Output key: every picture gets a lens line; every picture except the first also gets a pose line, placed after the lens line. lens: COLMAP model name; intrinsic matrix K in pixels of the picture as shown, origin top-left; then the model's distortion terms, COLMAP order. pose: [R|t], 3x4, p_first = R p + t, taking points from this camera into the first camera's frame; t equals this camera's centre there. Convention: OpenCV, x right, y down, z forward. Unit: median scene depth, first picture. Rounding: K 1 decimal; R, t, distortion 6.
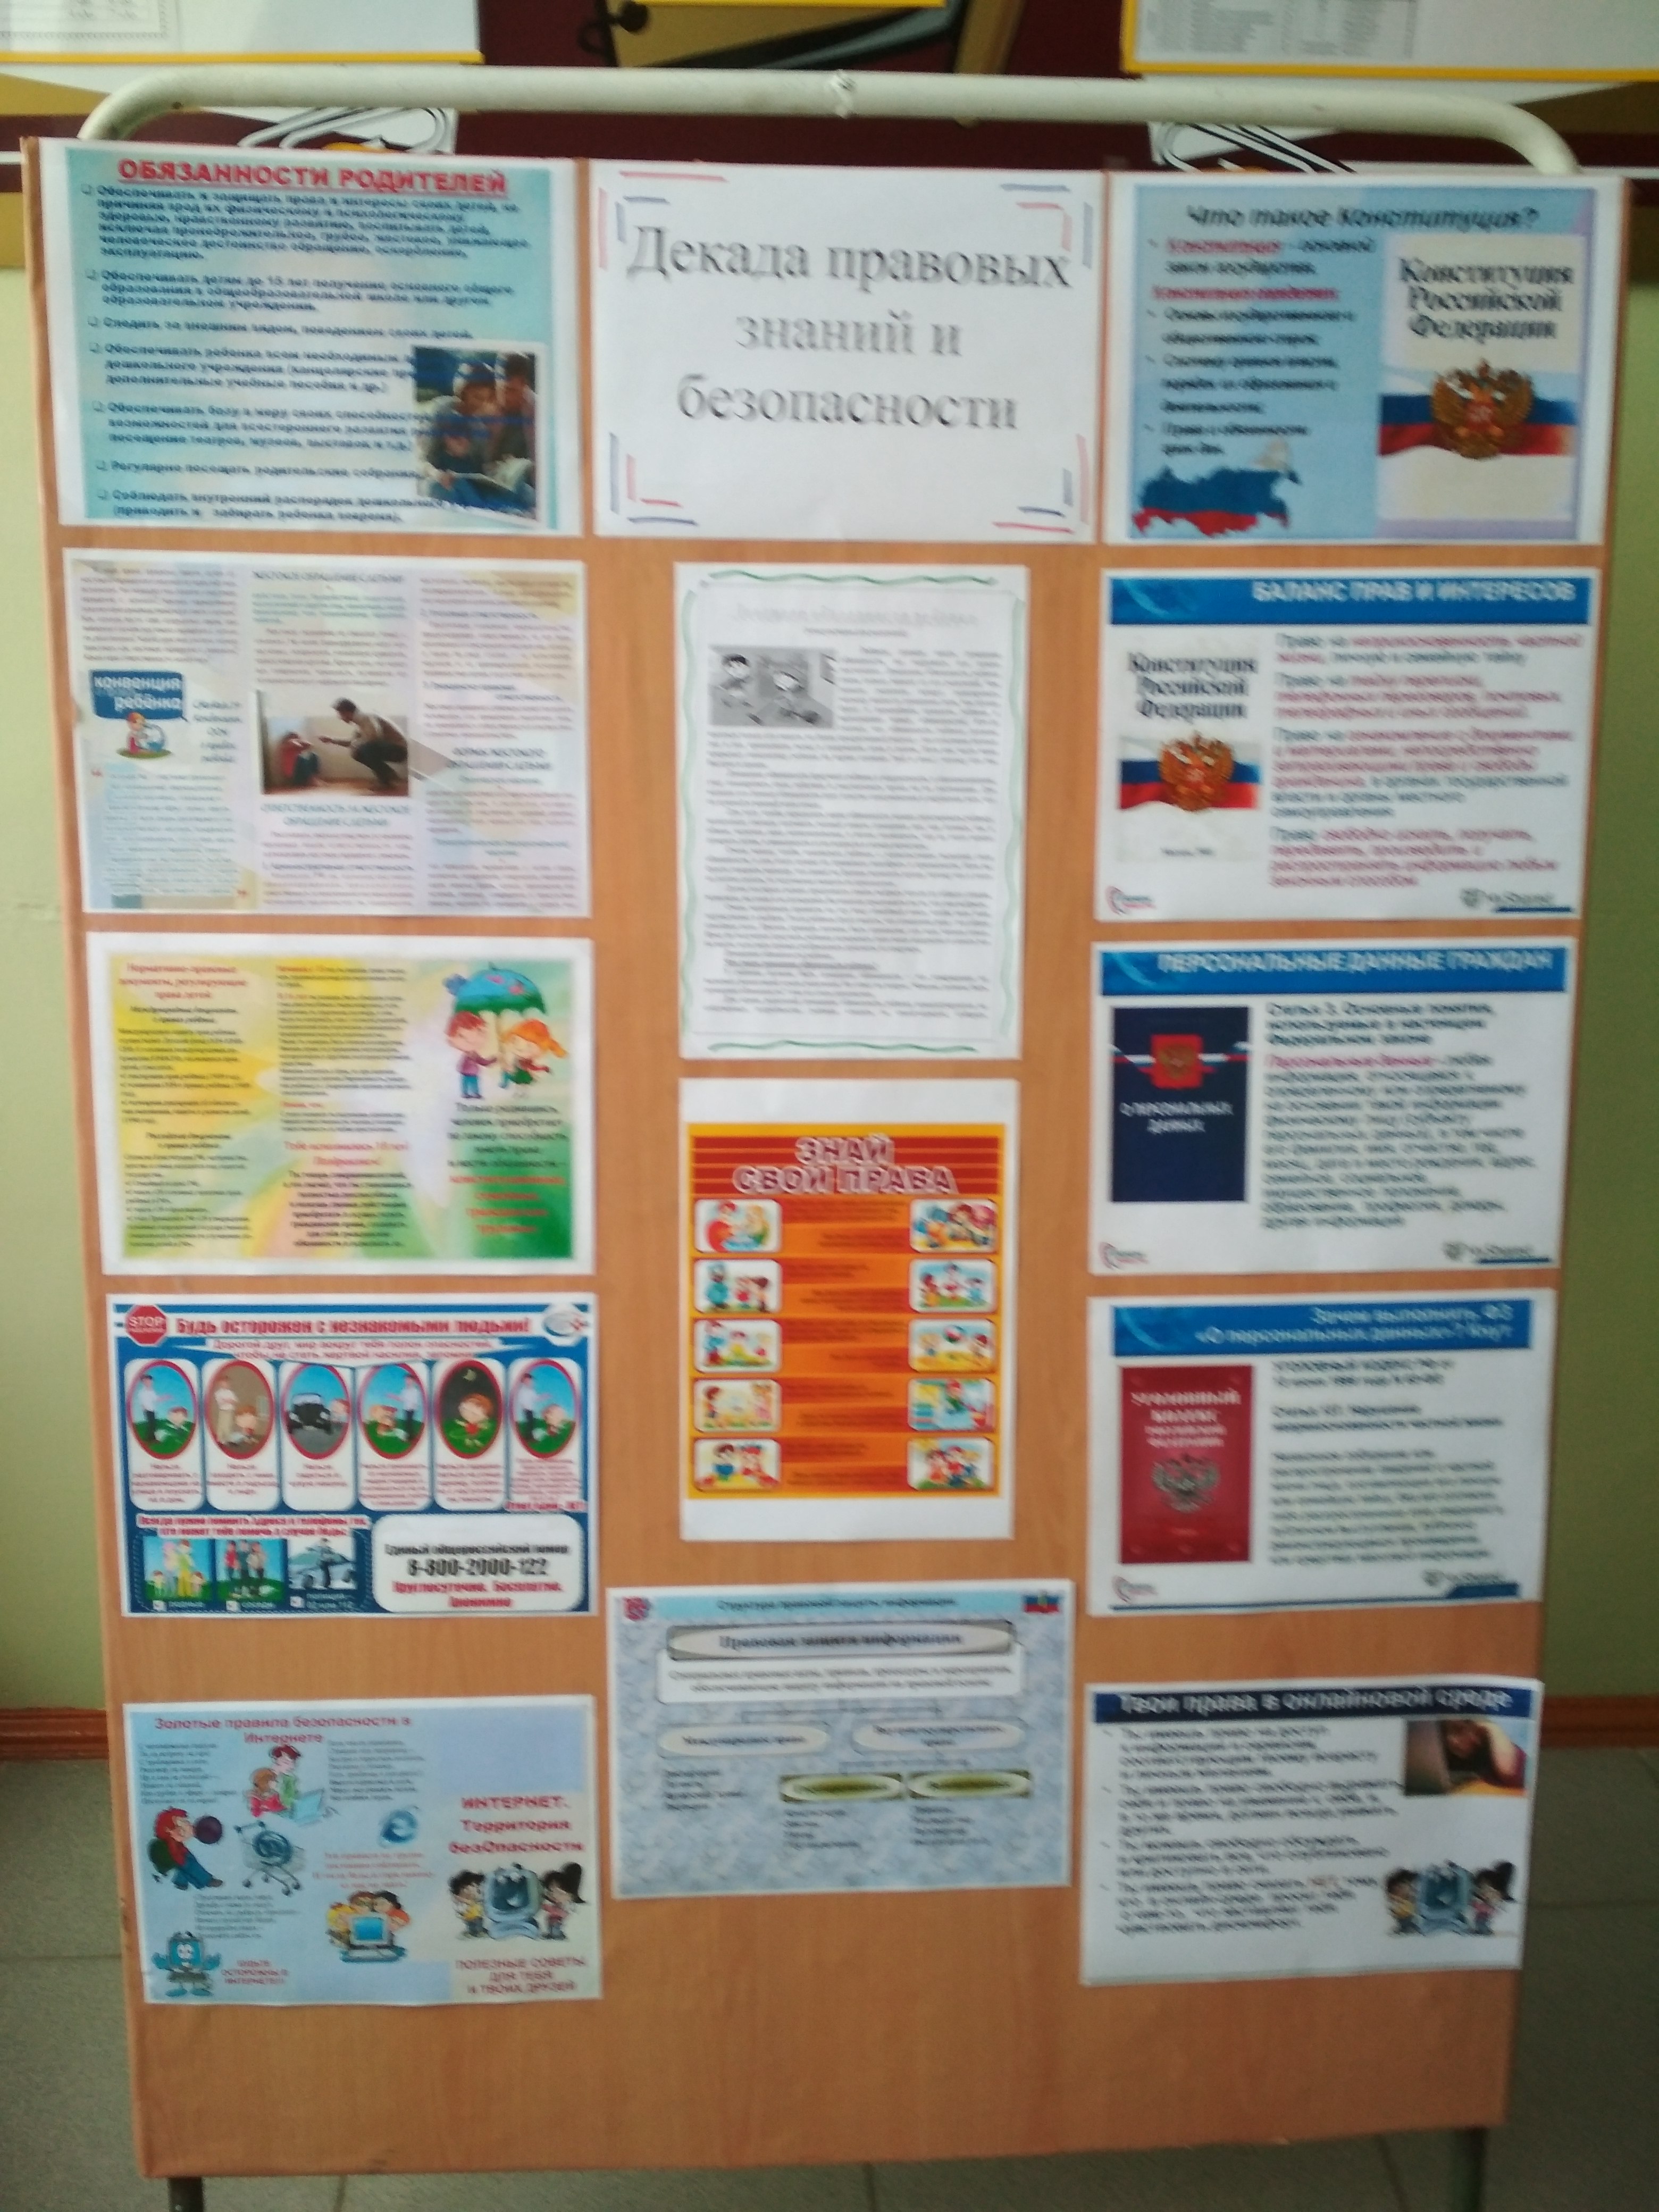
lens RADIAL K [[1954.1, 0, 829.5], [0, 1954.1, 1106.0], [0, 0, 1]] dist [0.132807, -0.285340]
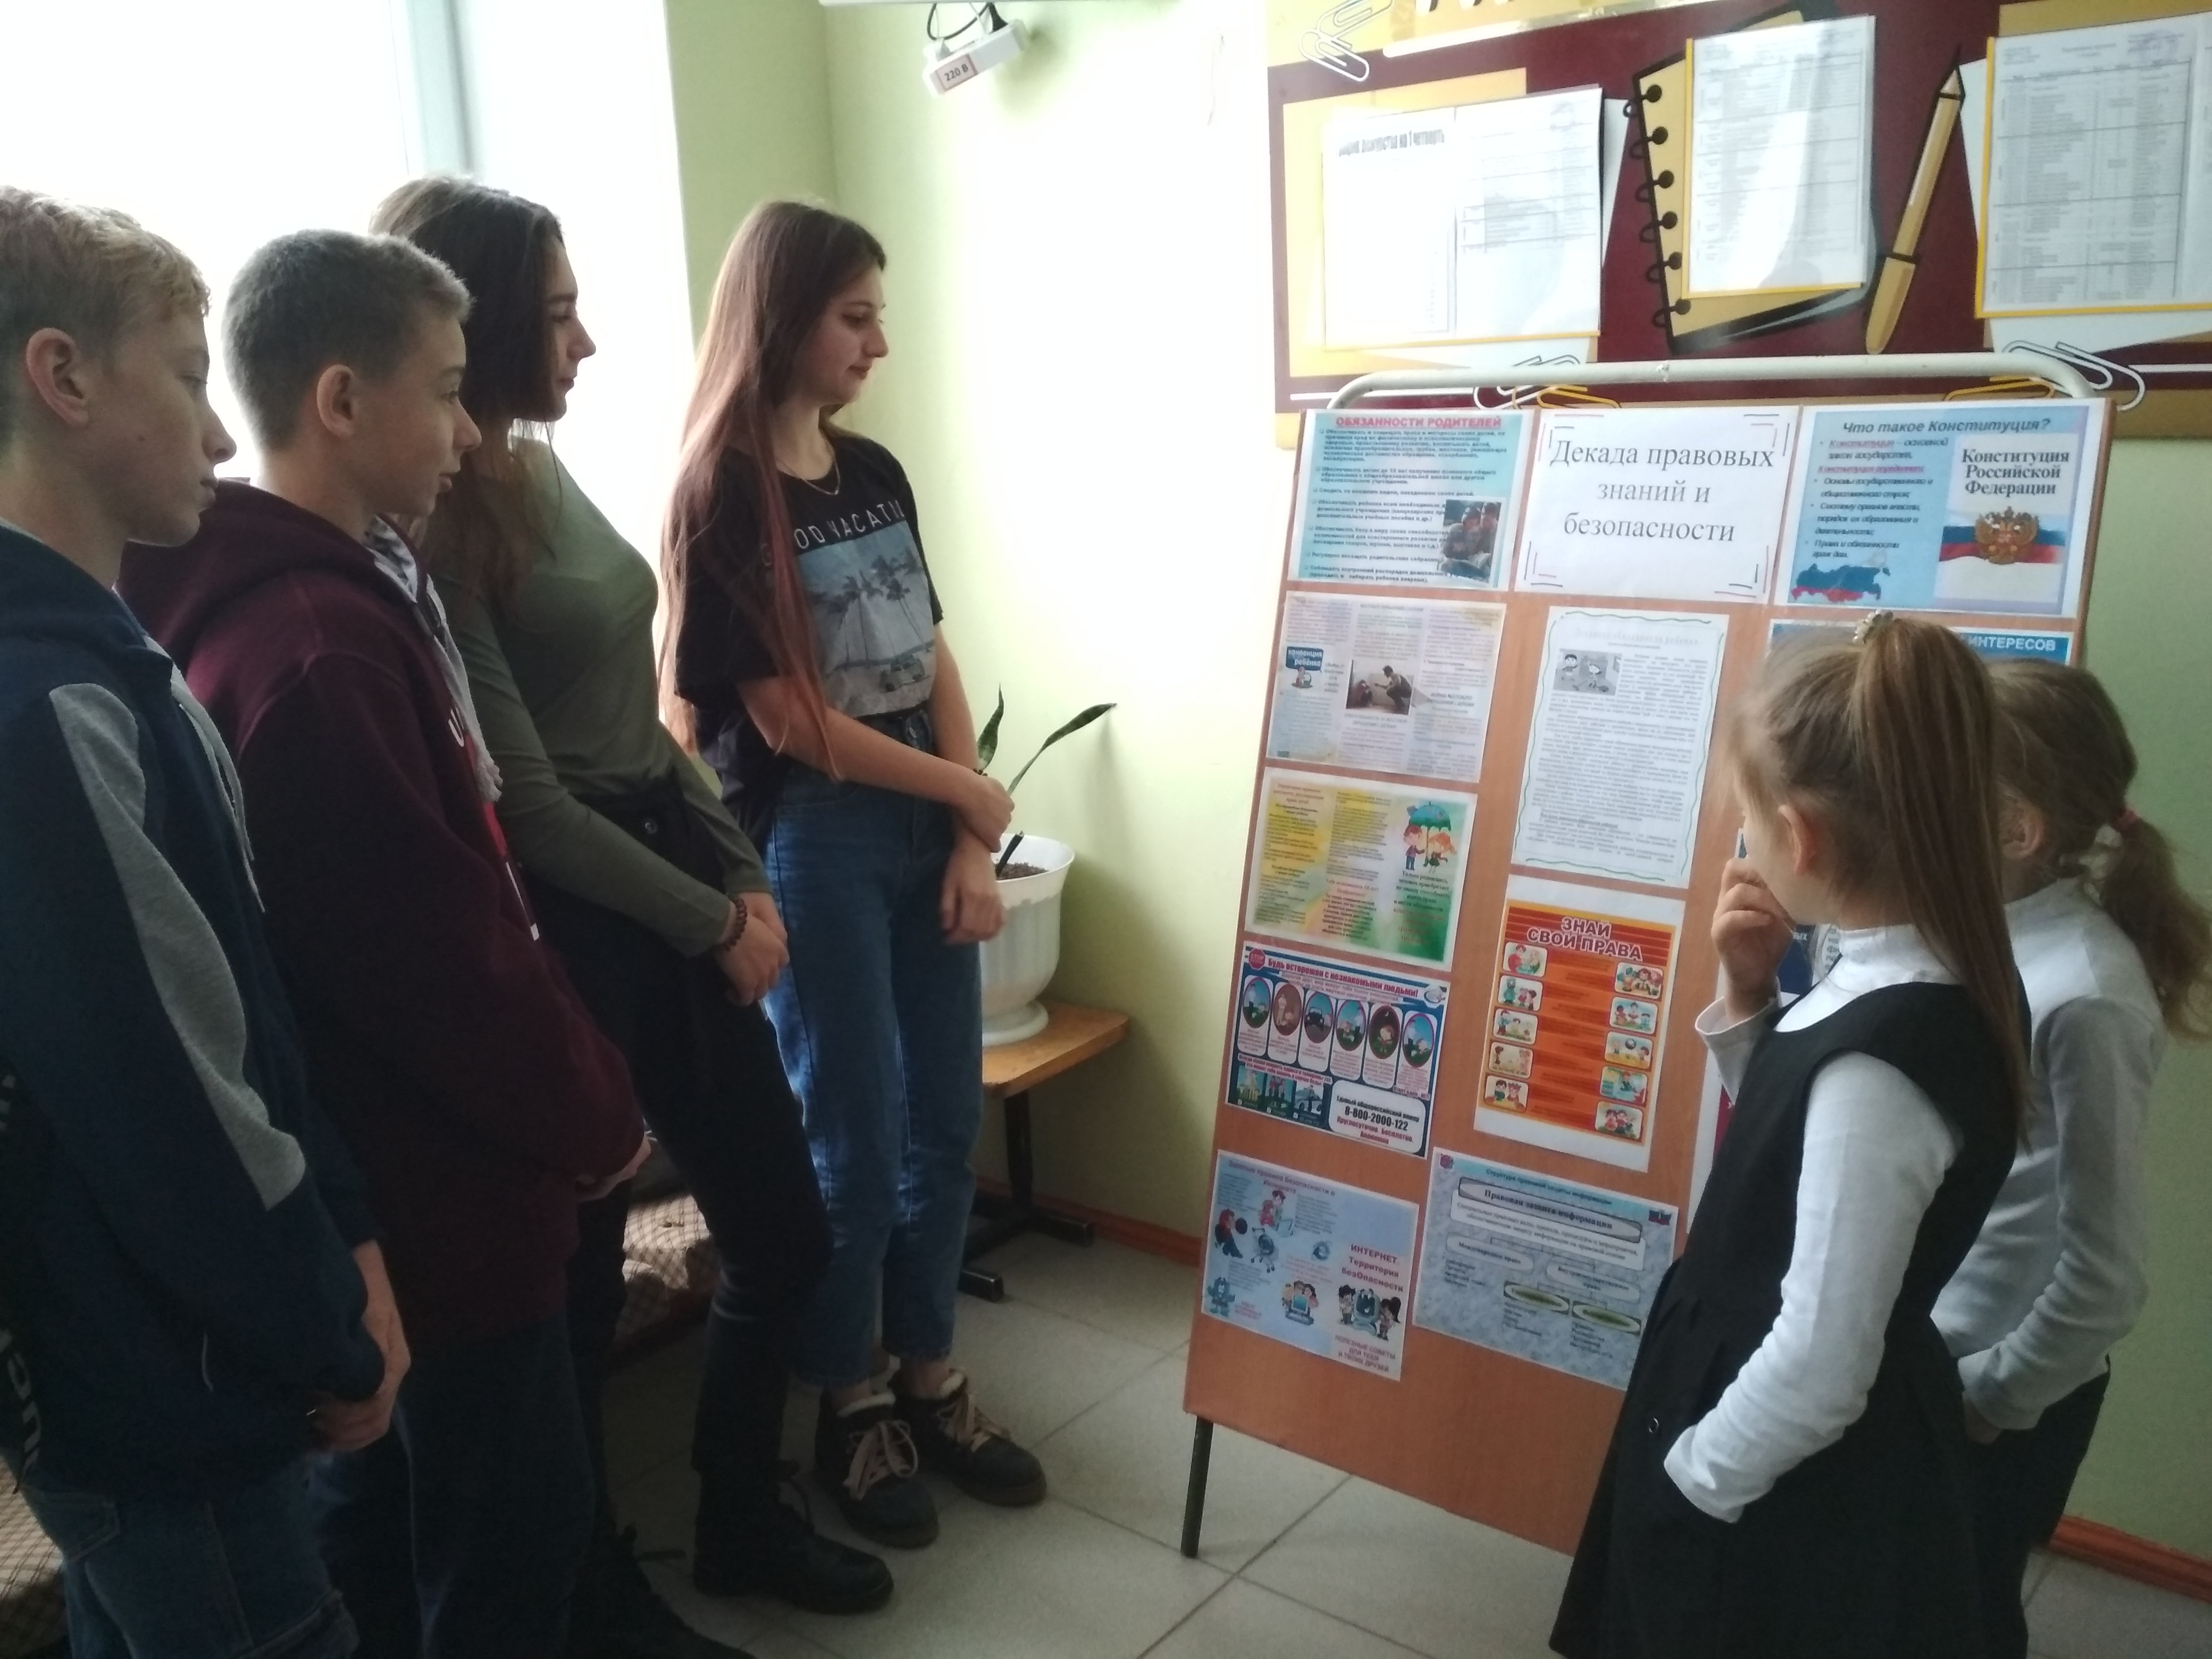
lens RADIAL K [[1954.1, 0, 1106.0], [0, 1954.1, 829.5], [0, 0, 1]] dist [0.132807, -0.285340]
pose [[0.741420, 0.114665, -0.661172, 0.867180], [-0.215306, 0.973848, -0.072546, 0.162105], [0.635563, 0.196141, 0.746718, -0.638277]]
